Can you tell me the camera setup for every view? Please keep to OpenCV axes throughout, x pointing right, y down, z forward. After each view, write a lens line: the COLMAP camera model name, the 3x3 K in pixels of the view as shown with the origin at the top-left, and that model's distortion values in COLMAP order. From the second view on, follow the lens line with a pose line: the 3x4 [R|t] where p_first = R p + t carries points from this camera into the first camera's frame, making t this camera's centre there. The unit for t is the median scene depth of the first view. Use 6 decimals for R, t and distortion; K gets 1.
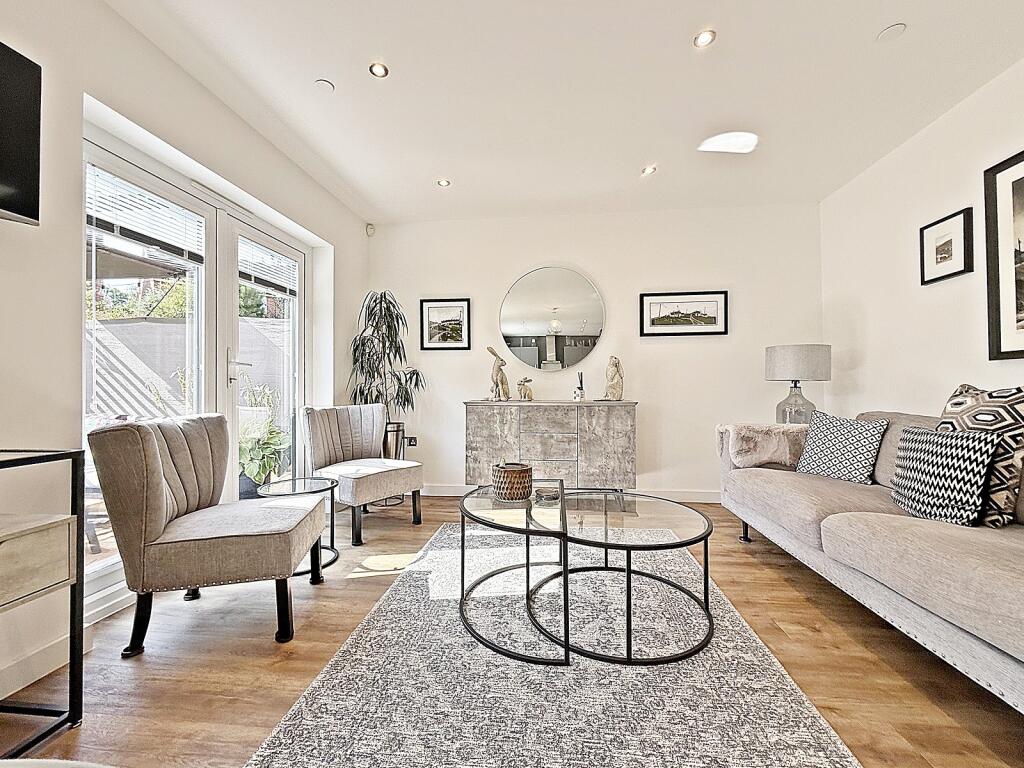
lens RADIAL K [[412.6, 0, 520.6], [0, 412.6, 380.9], [0, 0, 1]] dist [-0.011534, -0.000351]
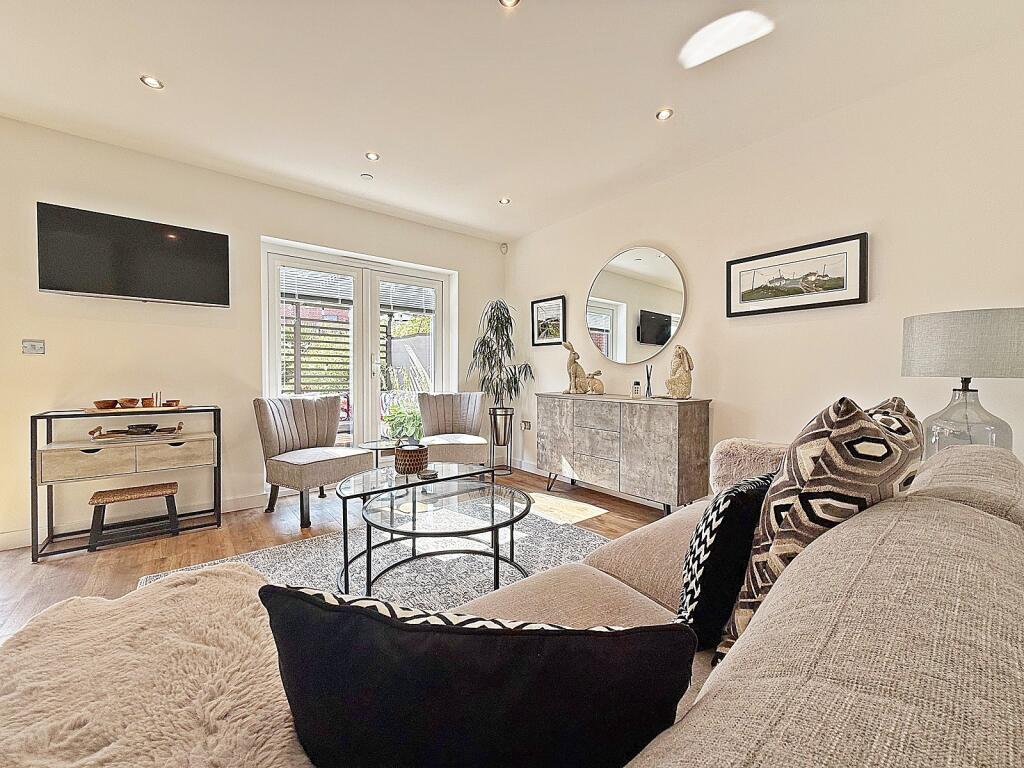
lens RADIAL K [[412.6, 0, 528.7], [0, 412.6, 378.8], [0, 0, 1]] dist [-0.011534, -0.000351]
pose [[0.710212, 0.015241, -0.703823, 0.577488], [0.002741, 0.999698, 0.024414, -0.012910], [0.703983, -0.019268, 0.709955, 0.191478]]
